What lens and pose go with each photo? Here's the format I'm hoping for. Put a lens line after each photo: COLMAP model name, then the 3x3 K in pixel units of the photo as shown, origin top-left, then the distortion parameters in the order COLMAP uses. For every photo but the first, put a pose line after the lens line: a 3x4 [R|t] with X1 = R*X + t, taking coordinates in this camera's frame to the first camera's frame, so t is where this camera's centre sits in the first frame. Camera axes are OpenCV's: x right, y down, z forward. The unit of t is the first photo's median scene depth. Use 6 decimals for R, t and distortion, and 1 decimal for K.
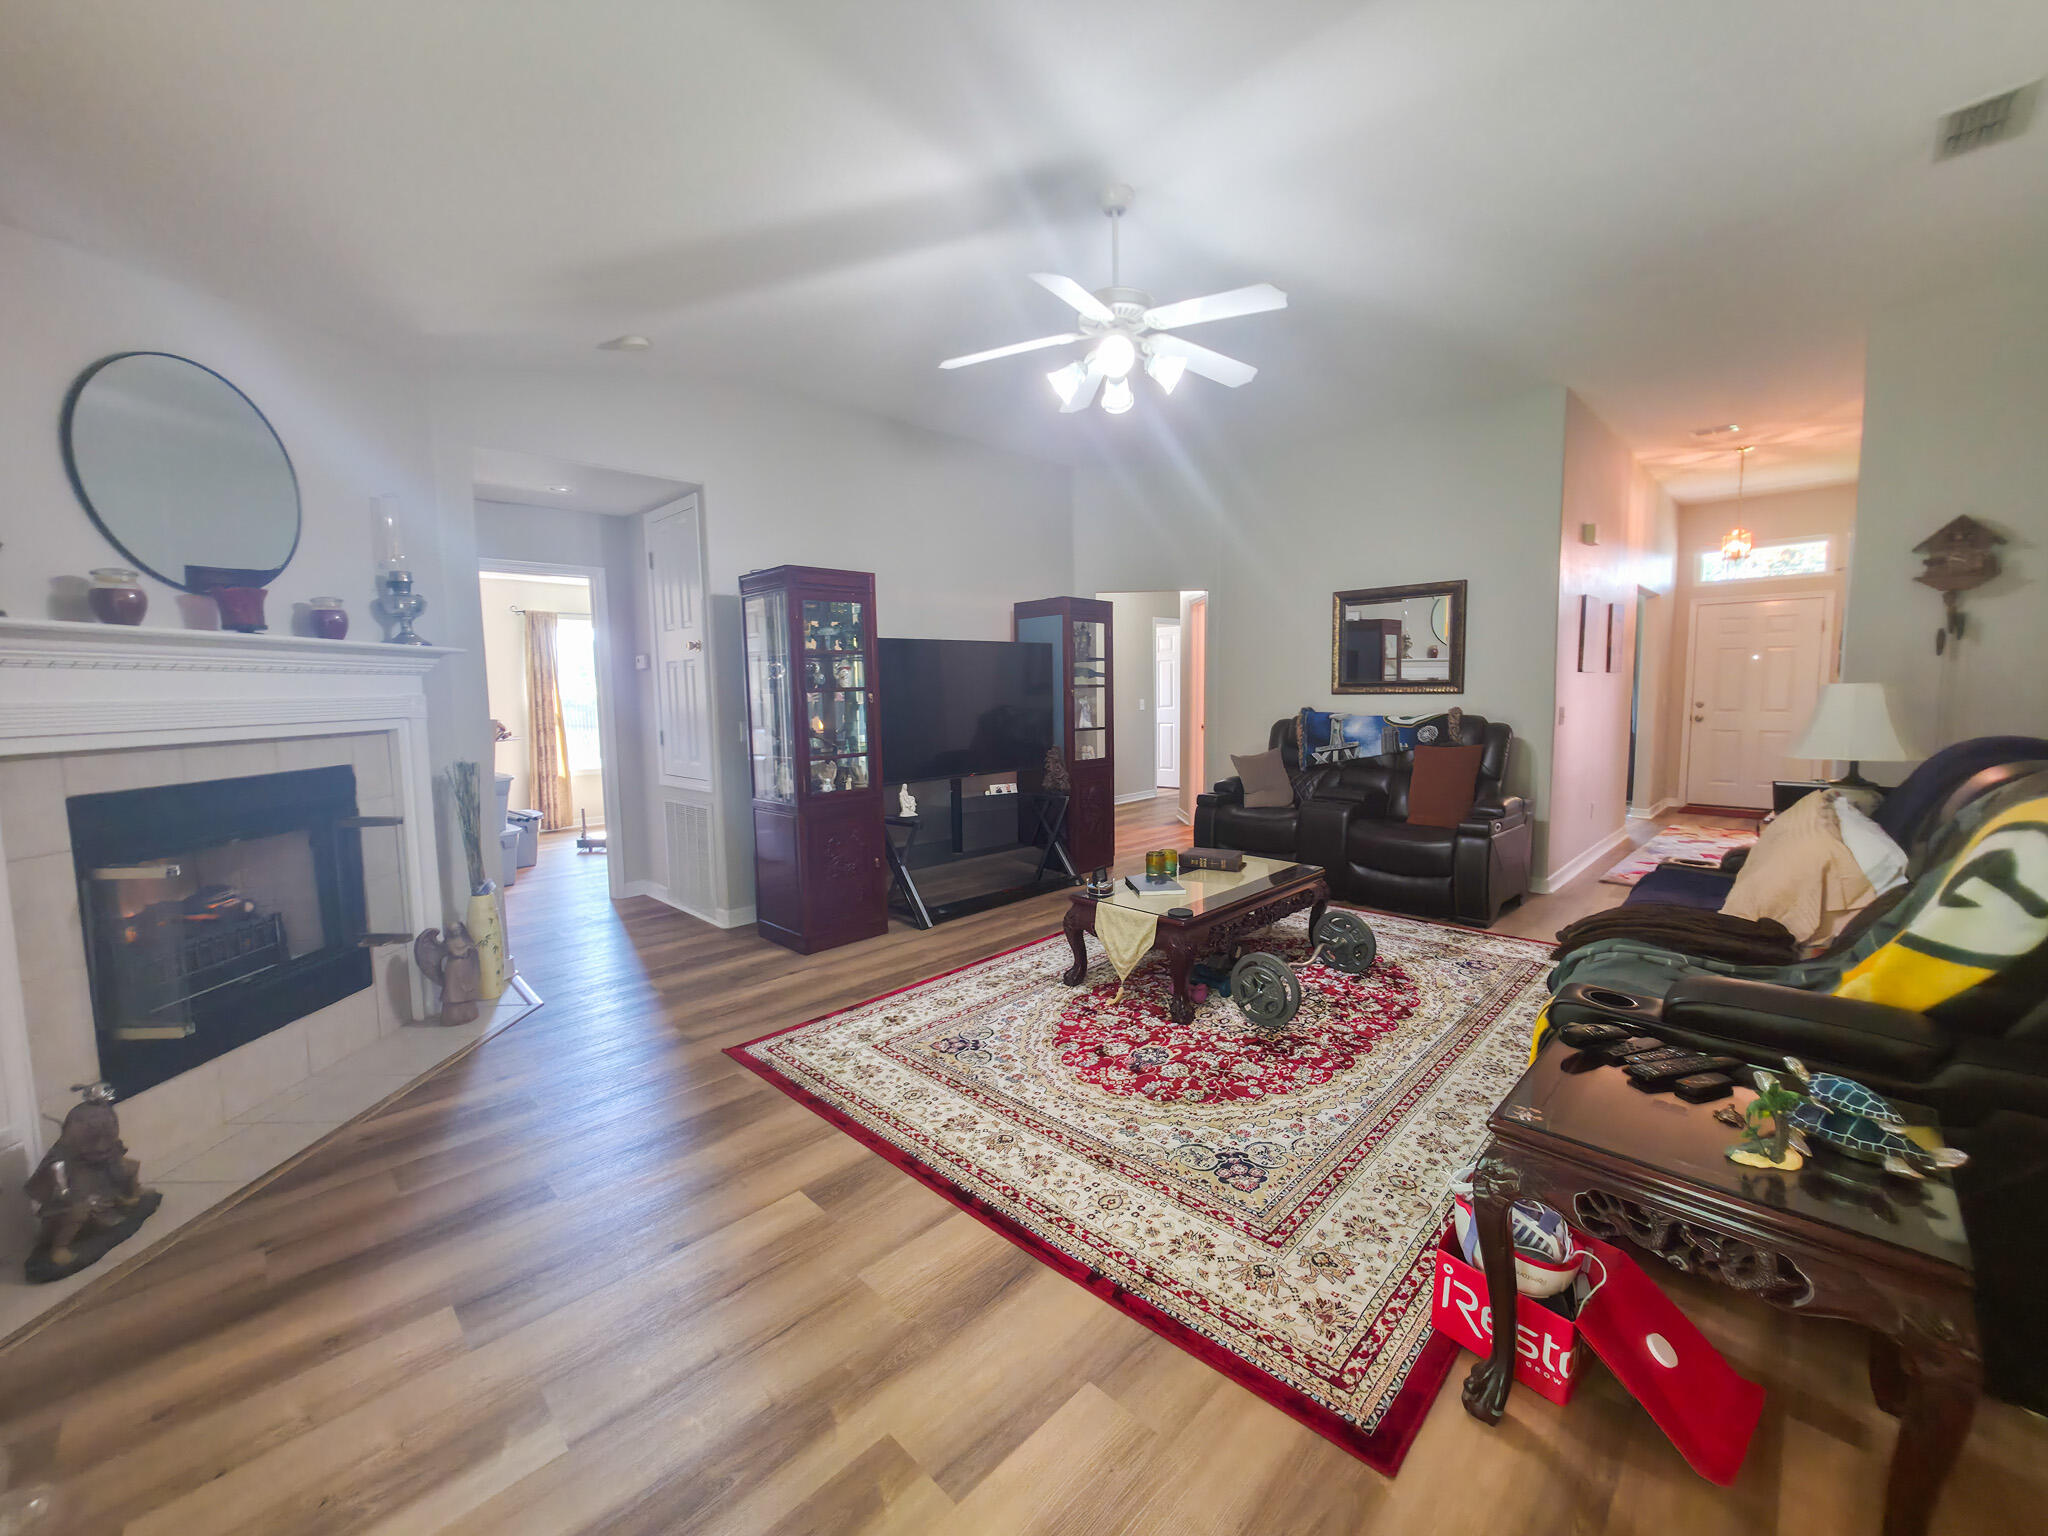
lens RADIAL K [[814.5, 0, 1026.1], [0, 814.5, 768.2], [0, 0, 1]] dist [0.003094, -0.001469]
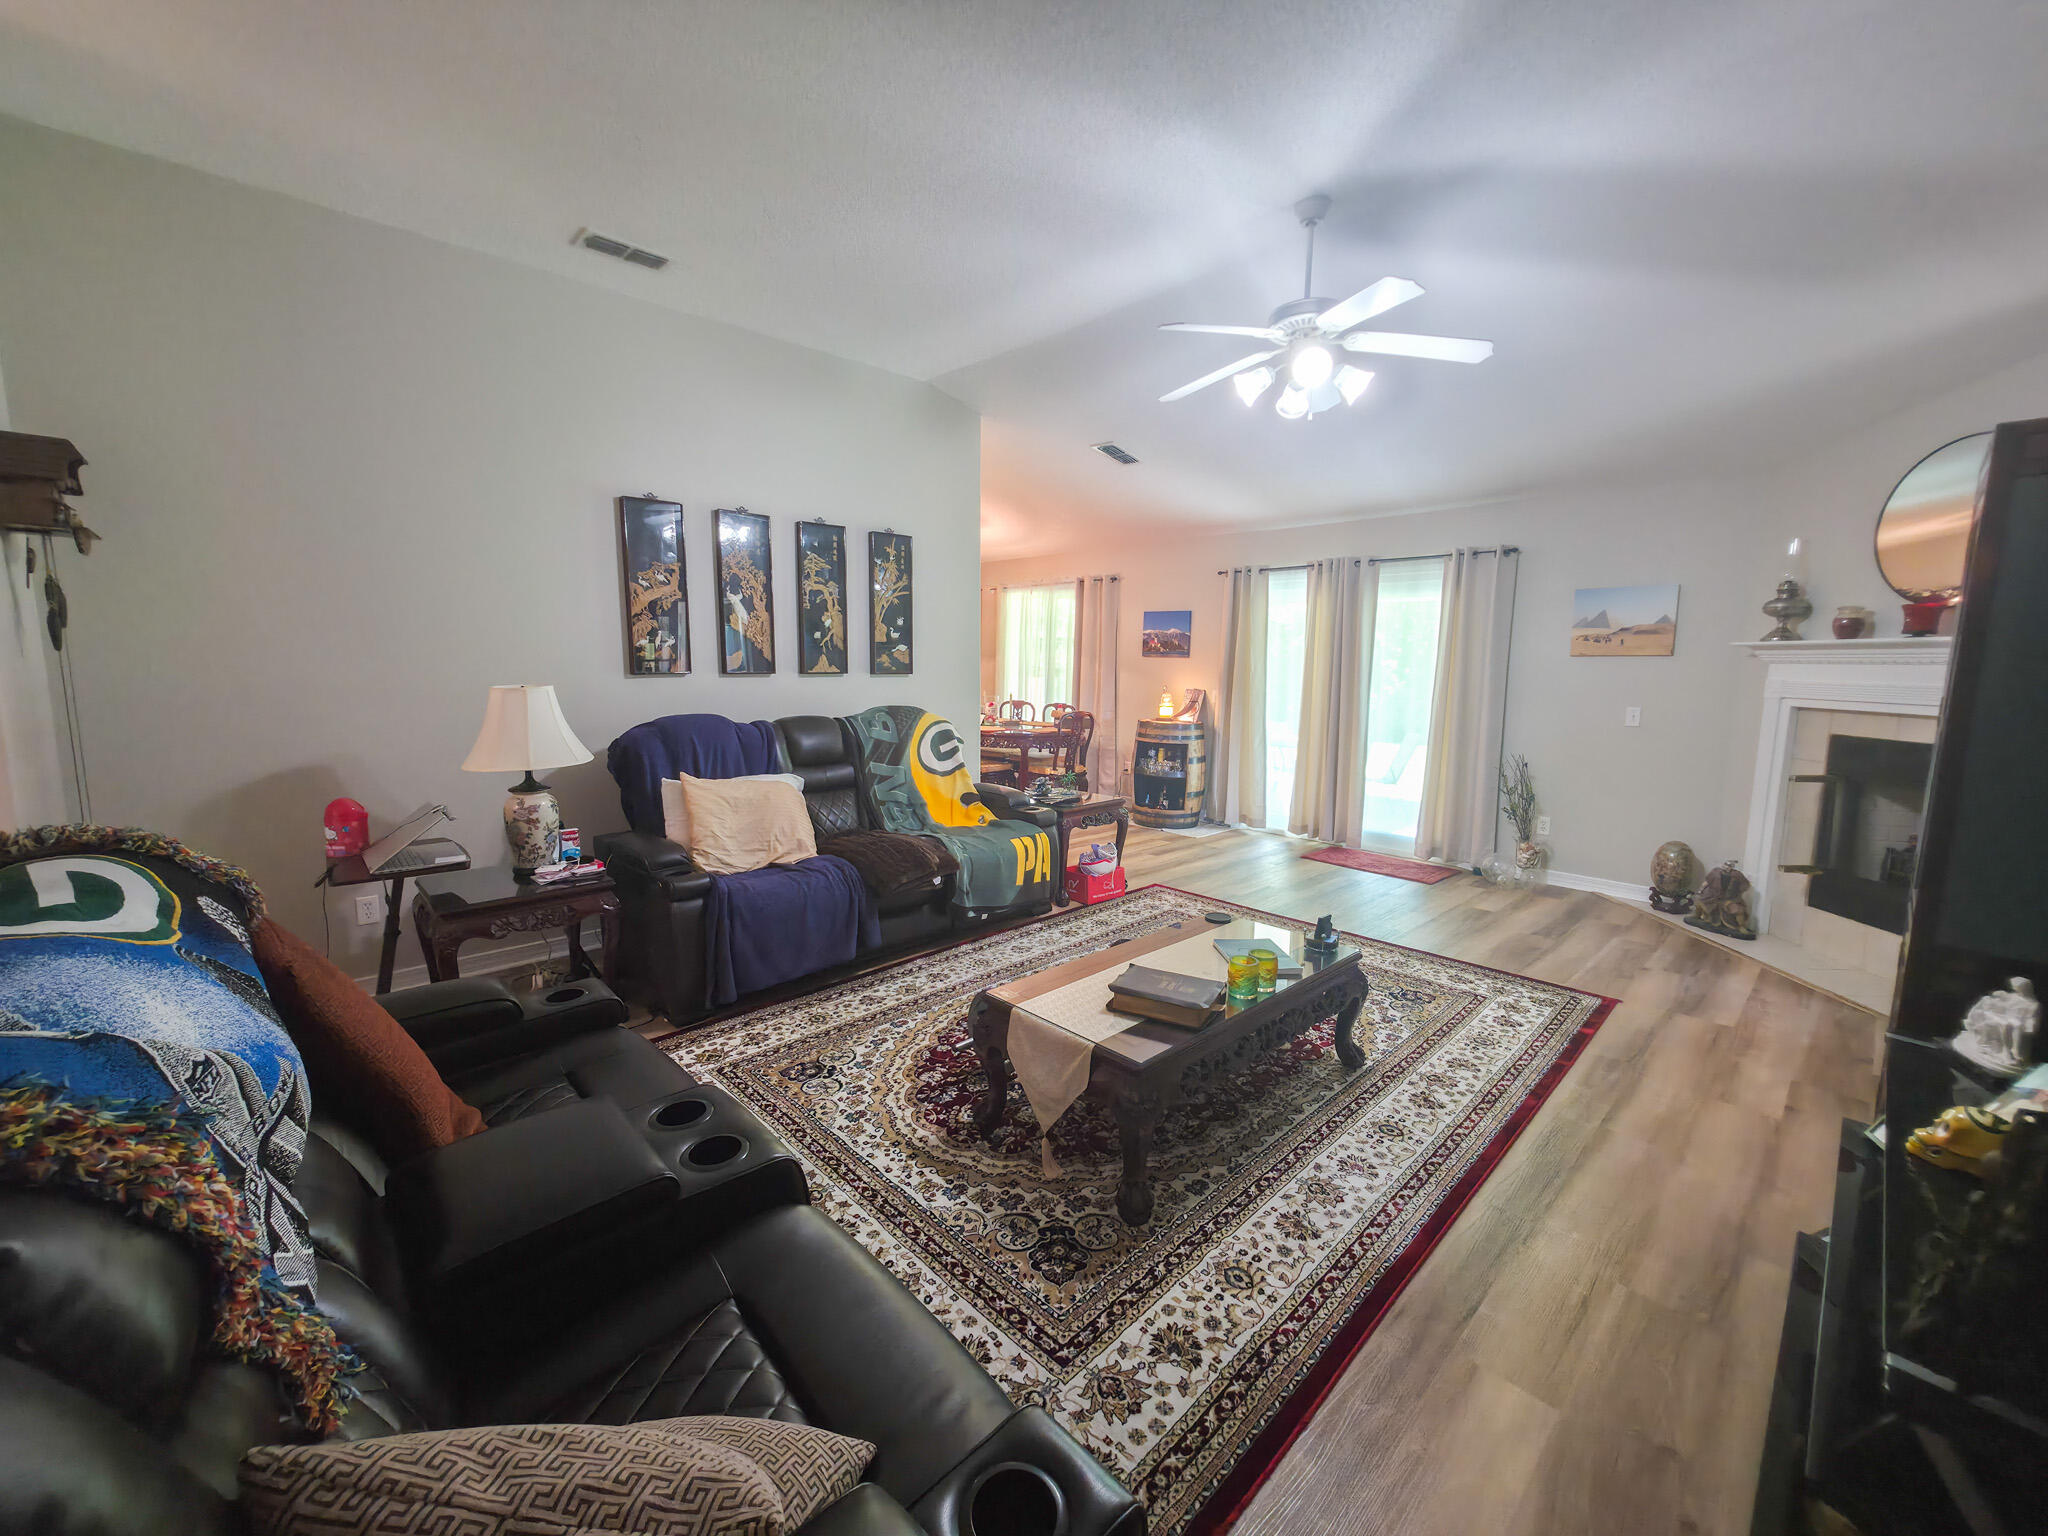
lens RADIAL K [[814.5, 0, 1023.1], [0, 814.5, 767.1], [0, 0, 1]] dist [0.003094, -0.001469]
pose [[-0.999445, 0.002439, 0.033234, 0.423306], [0.010031, 0.973080, 0.230249, -0.241869], [-0.031778, 0.230454, -0.972564, 2.077311]]
